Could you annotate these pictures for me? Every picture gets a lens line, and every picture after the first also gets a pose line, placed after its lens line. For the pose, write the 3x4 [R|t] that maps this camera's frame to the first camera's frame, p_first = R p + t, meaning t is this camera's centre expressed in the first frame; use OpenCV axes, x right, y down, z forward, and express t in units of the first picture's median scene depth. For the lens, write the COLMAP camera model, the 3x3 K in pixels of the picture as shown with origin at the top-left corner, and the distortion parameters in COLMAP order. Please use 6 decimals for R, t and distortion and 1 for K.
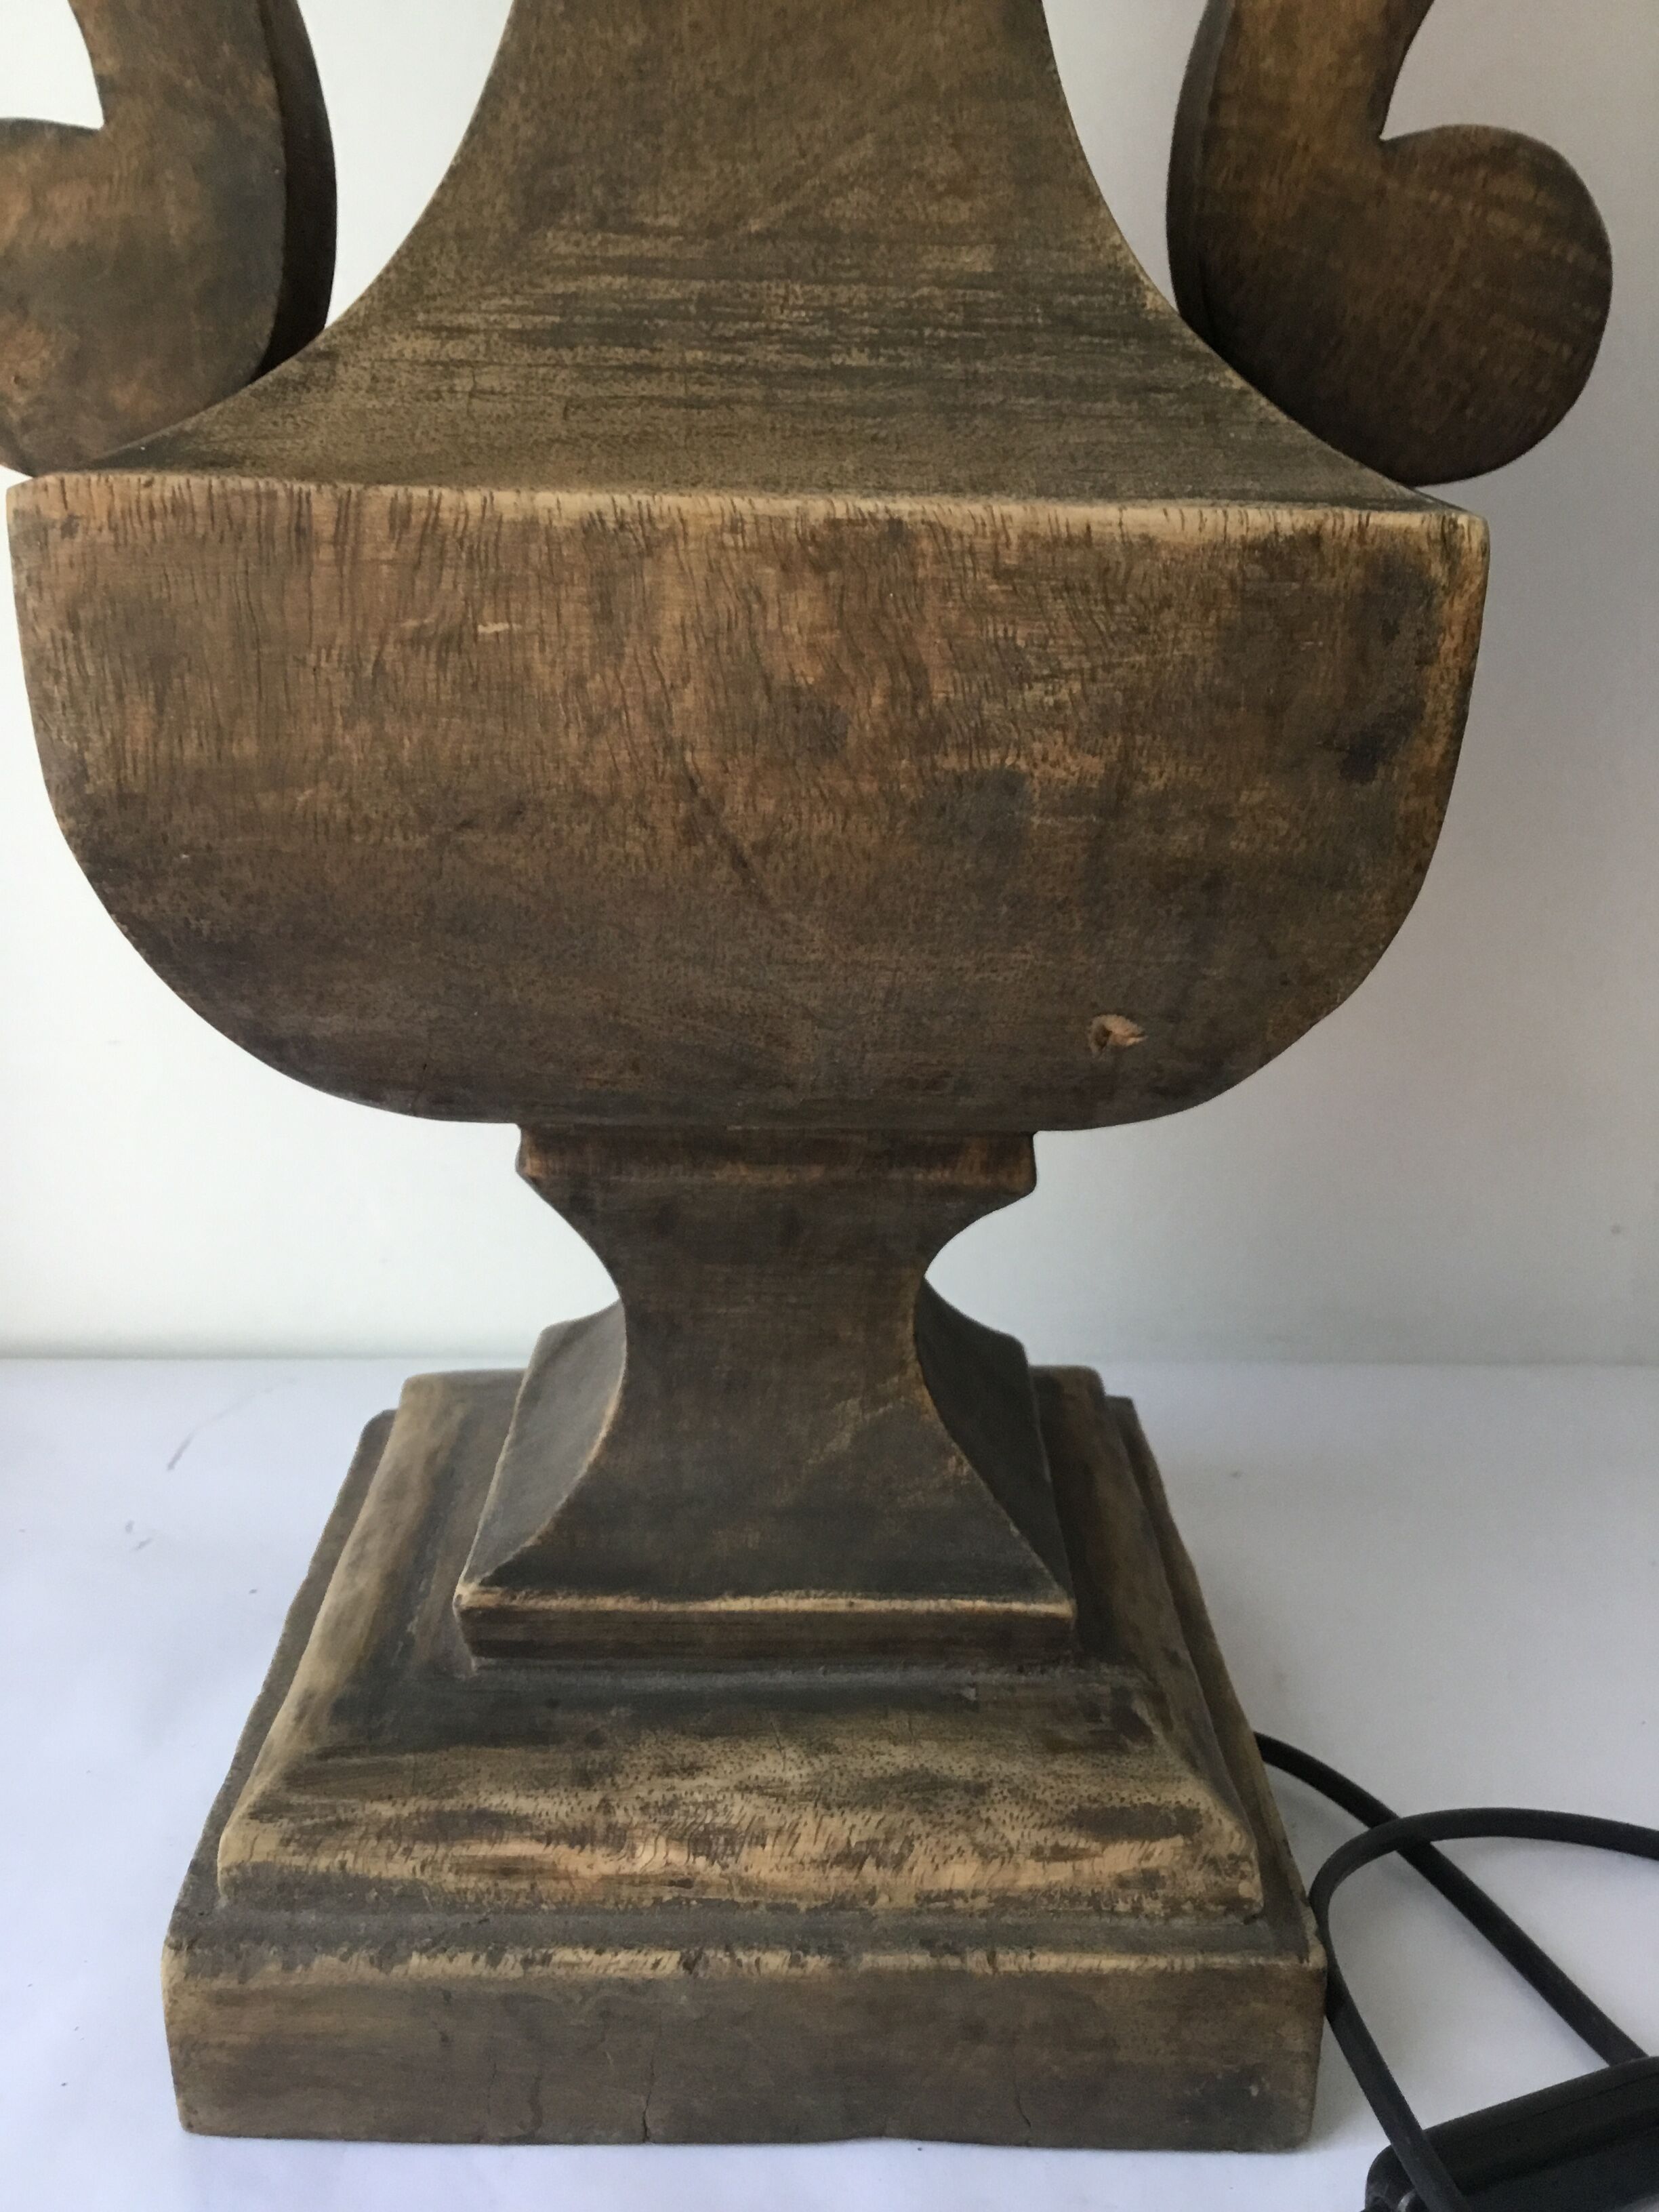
lens RADIAL K [[2057.7, 0, 822.5], [0, 2057.7, 1126.2], [0, 0, 1]] dist [0.116378, -0.287987]
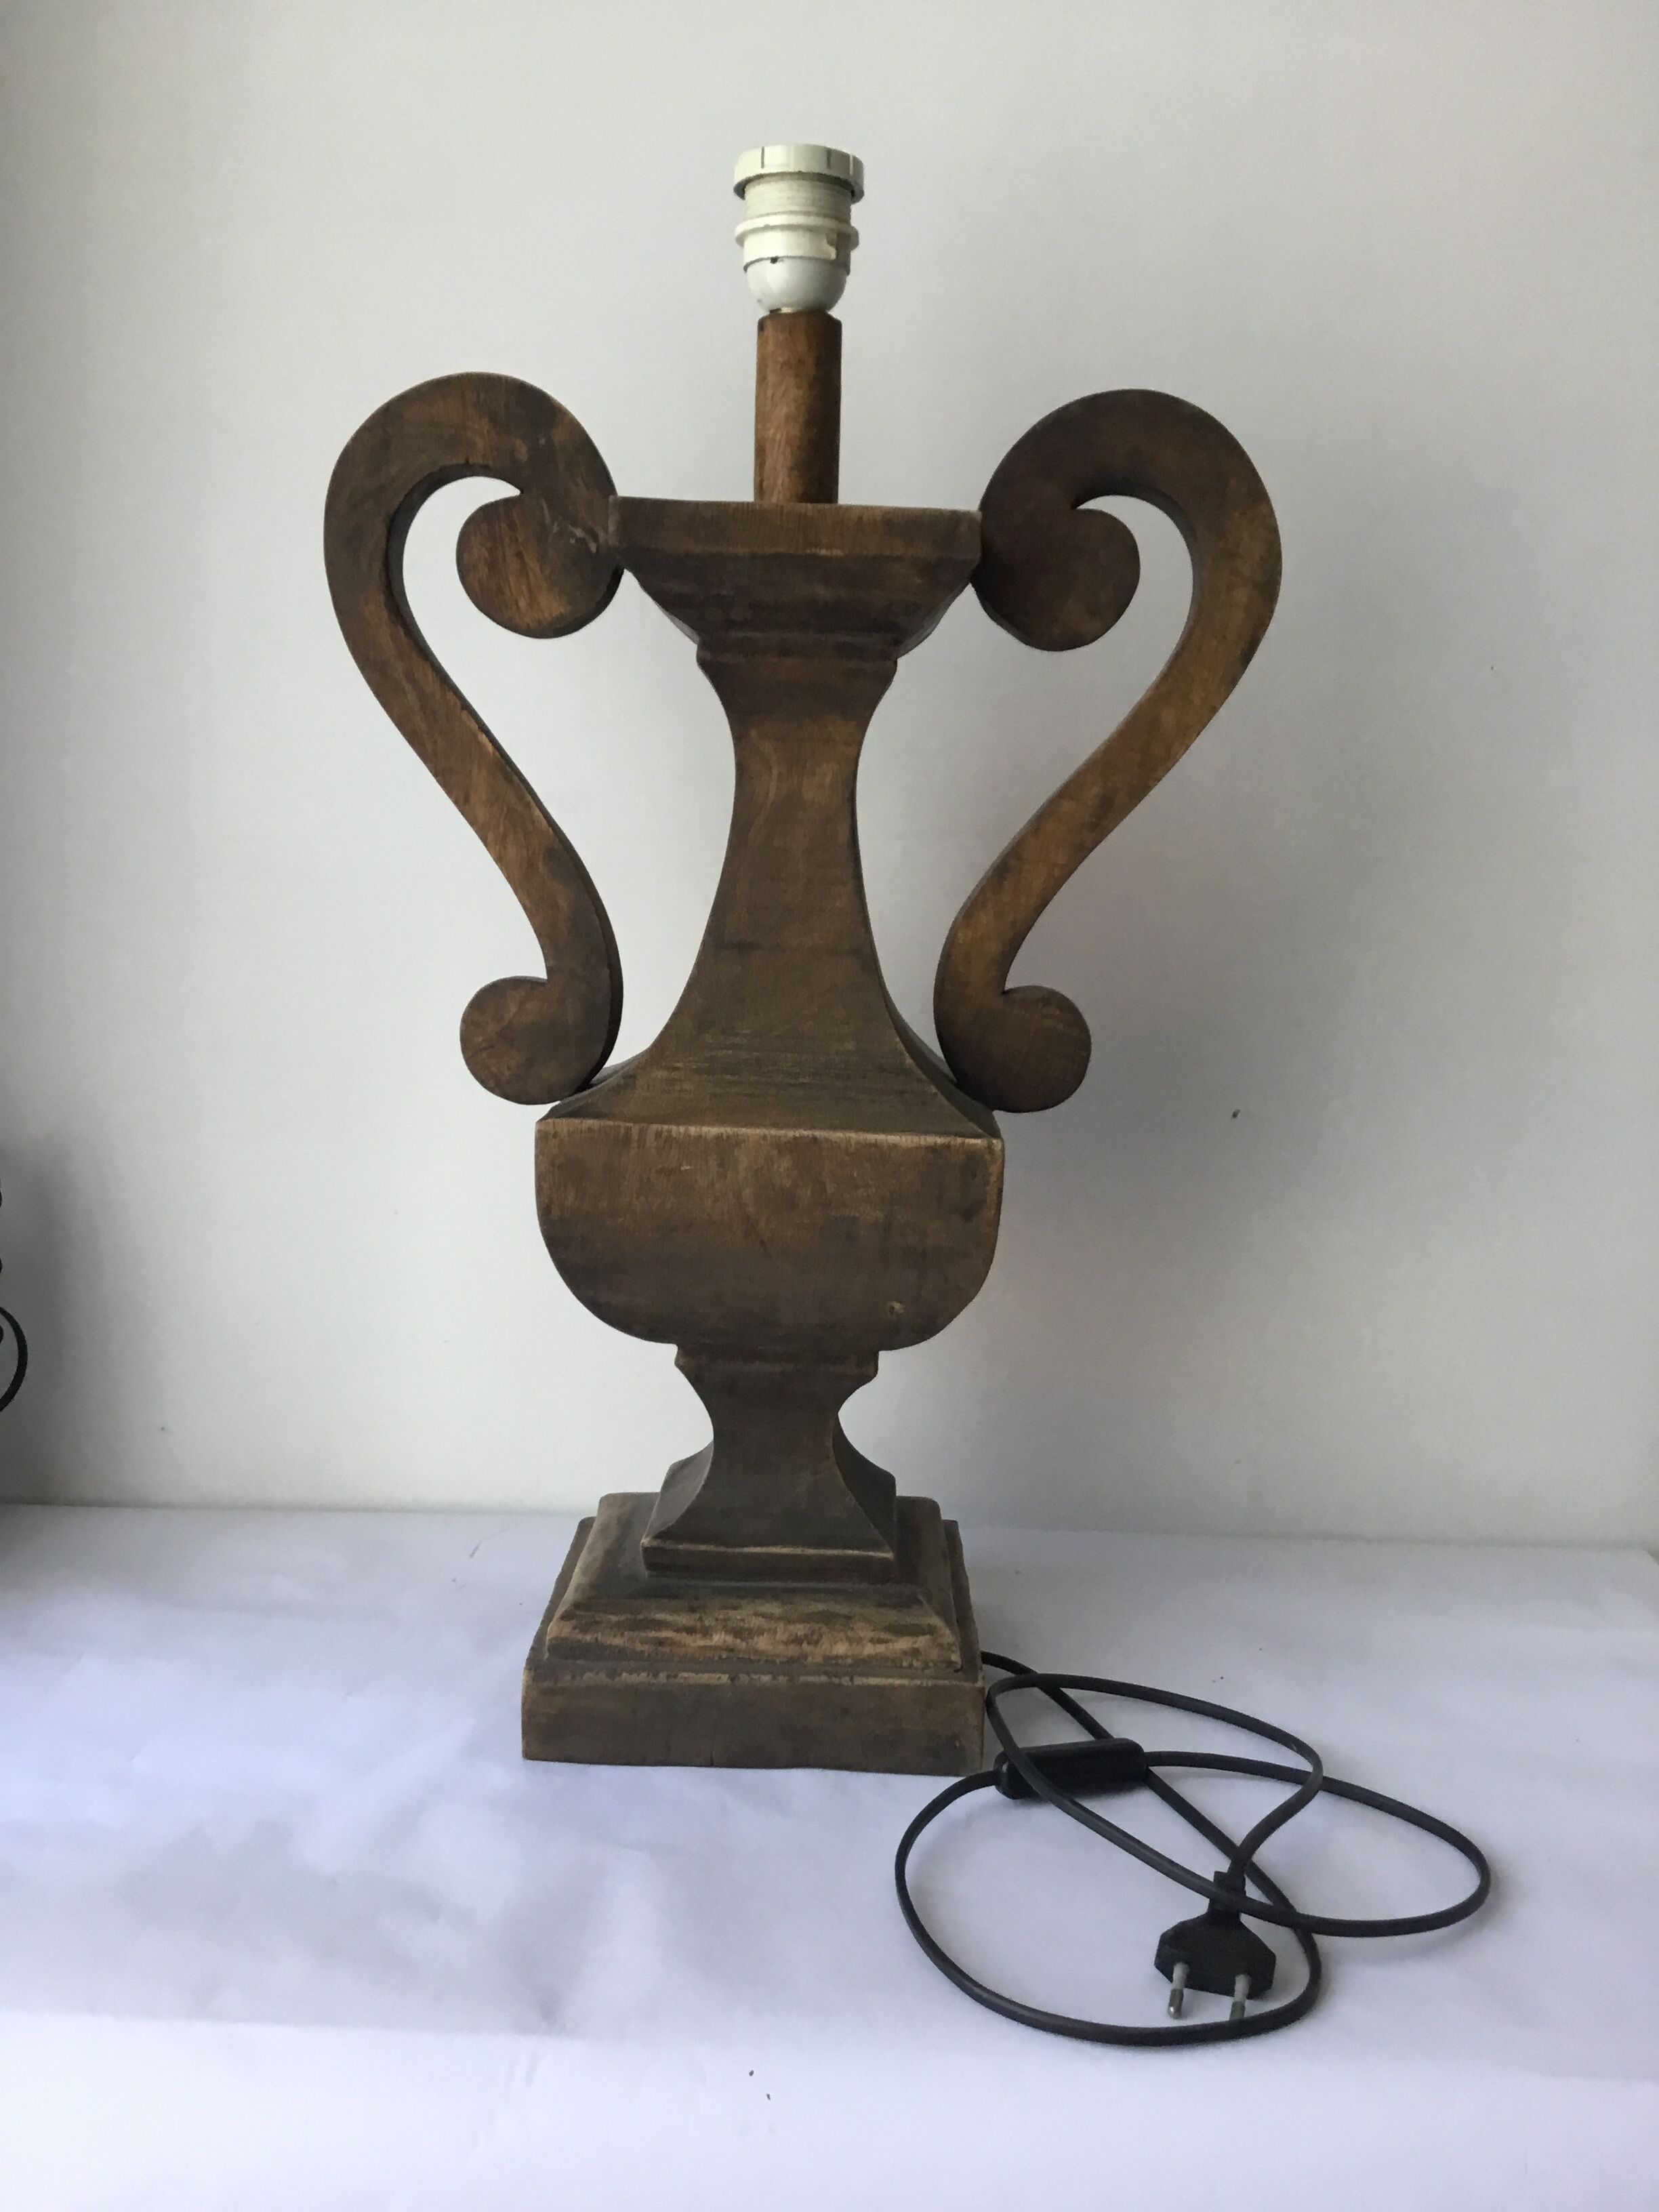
lens RADIAL K [[2057.7, 0, 822.5], [0, 2057.7, 1126.2], [0, 0, 1]] dist [0.116378, -0.287987]
pose [[0.999416, 0.019216, -0.028254, 0.107468], [-0.024474, 0.979594, -0.199491, 0.251899], [0.023844, 0.200066, 0.979492, -1.654404]]
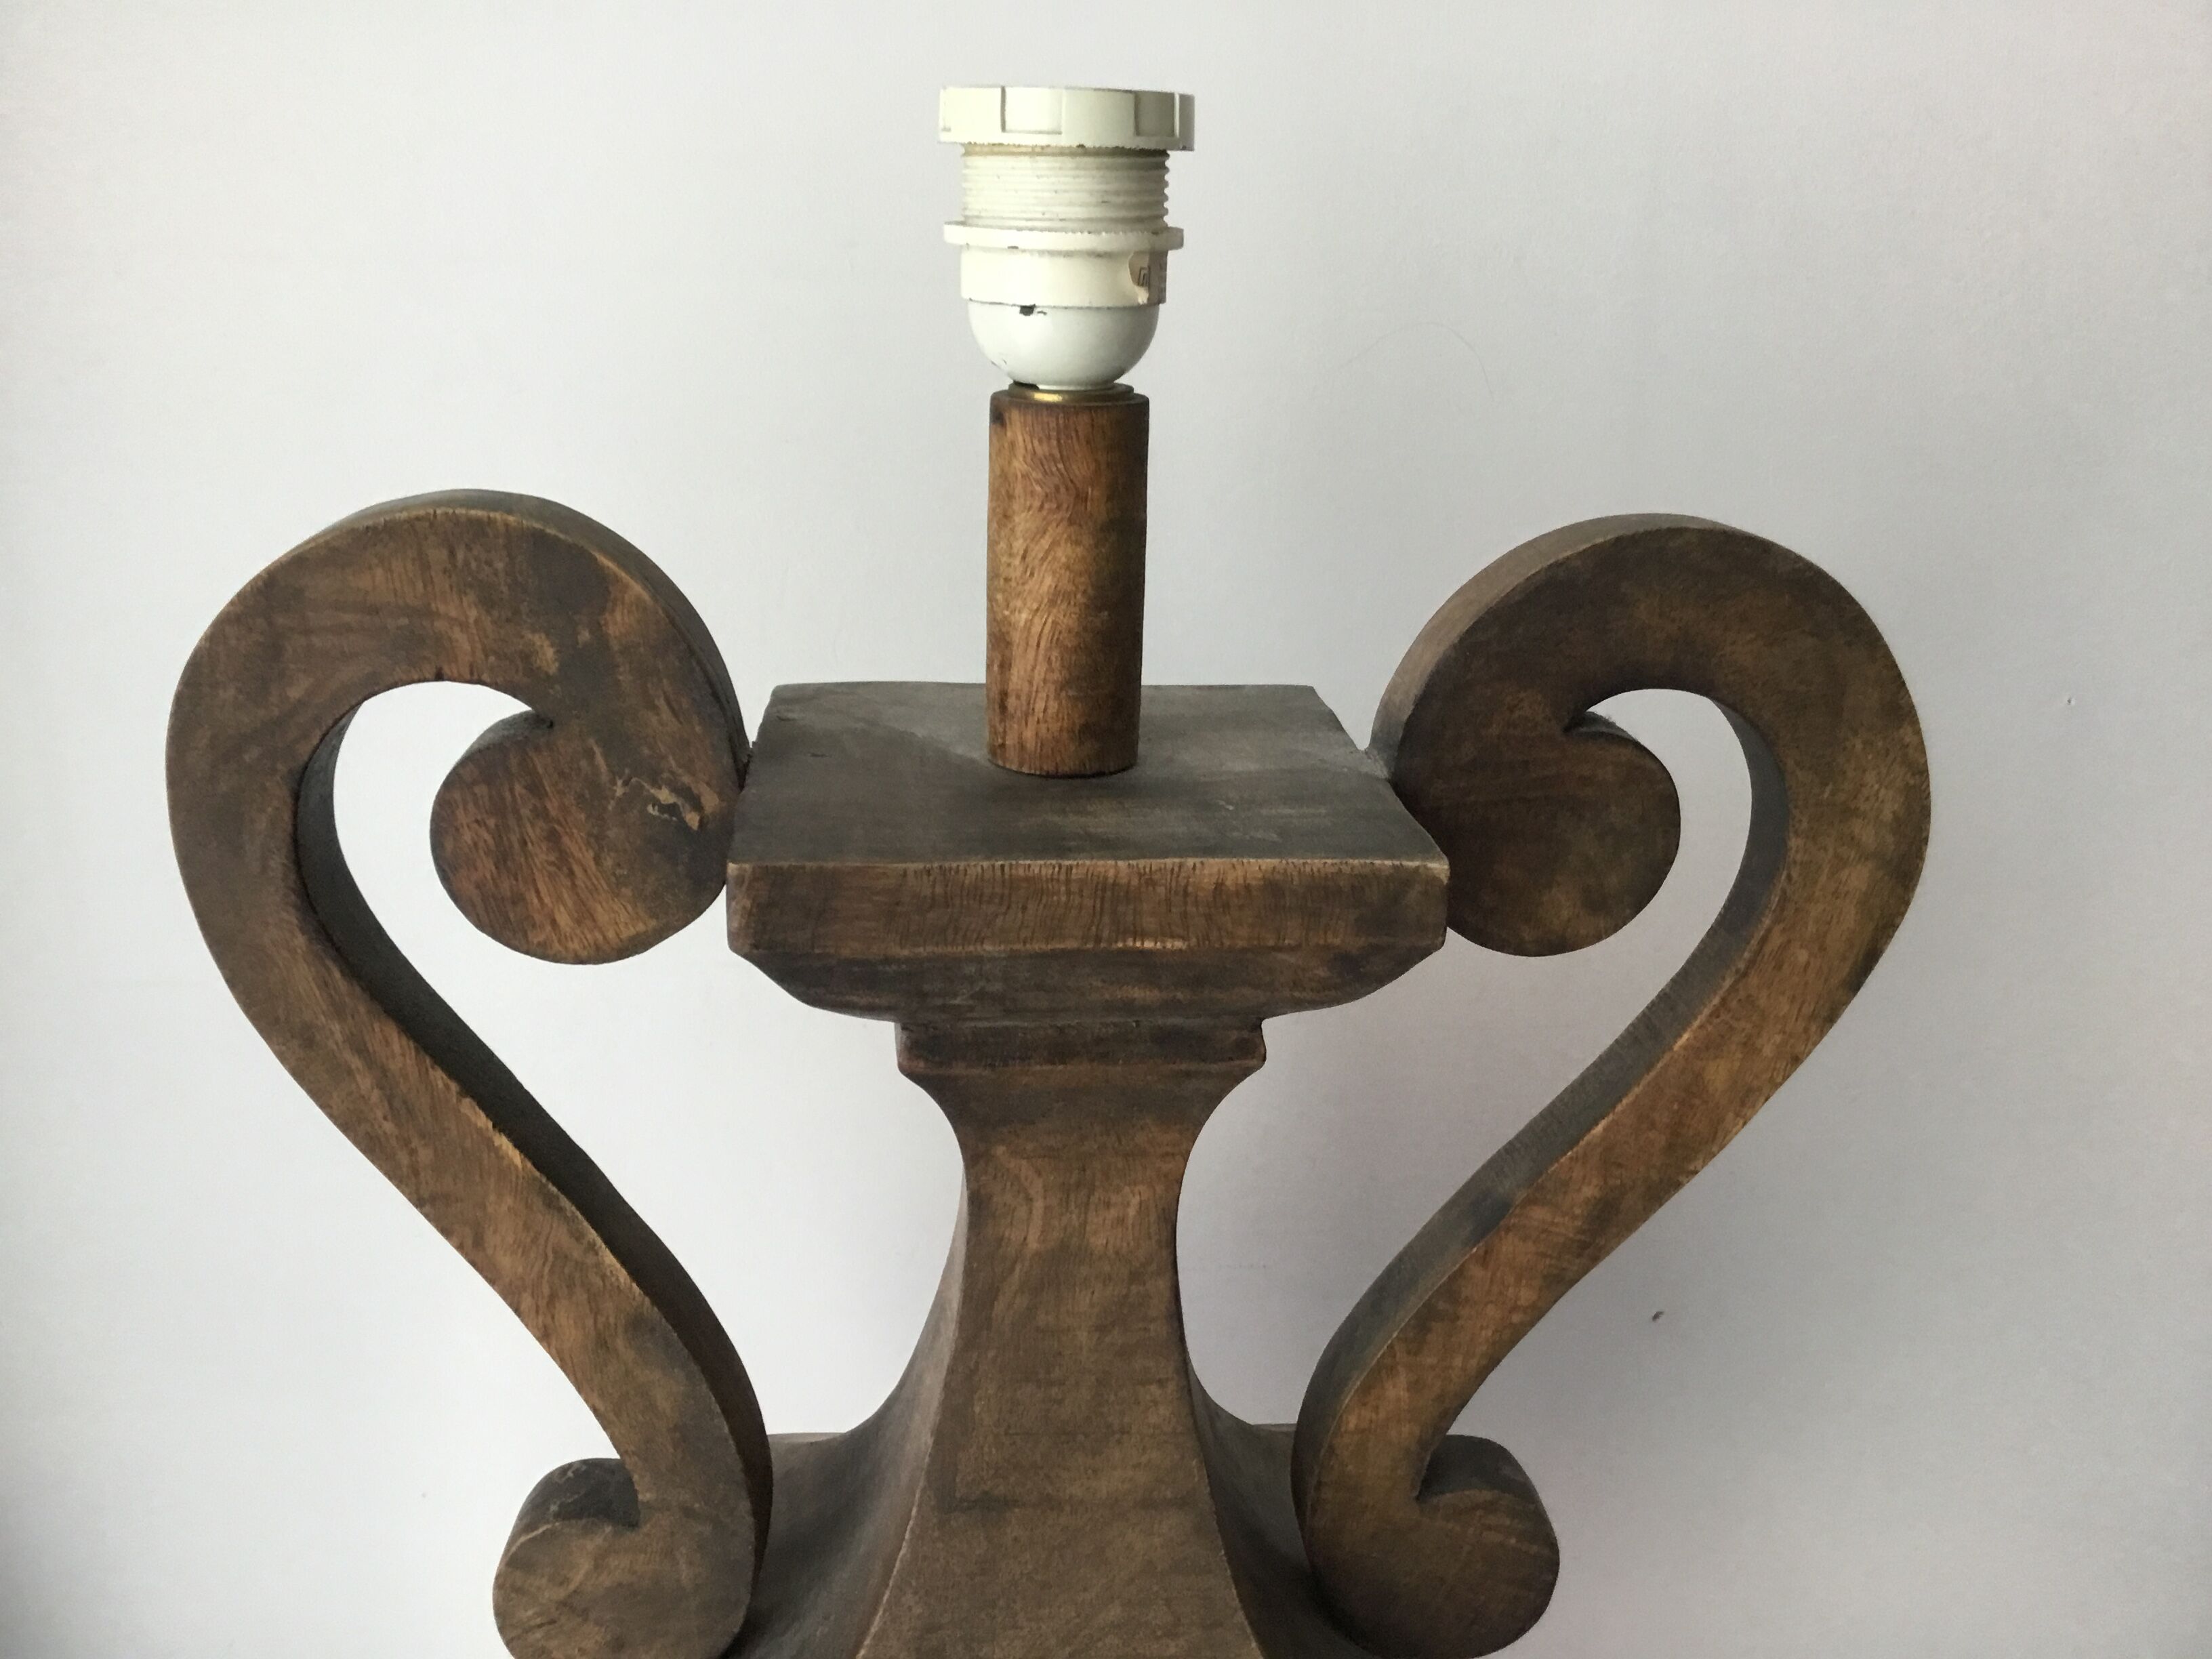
lens RADIAL K [[2057.7, 0, 1106.0], [0, 2057.7, 829.5], [0, 0, 1]] dist [0.116378, -0.287987]
pose [[0.997828, -0.005626, 0.065629, -0.085239], [0.006999, 0.999761, -0.020710, -0.961648], [-0.065497, 0.021125, 0.997629, -0.643966]]
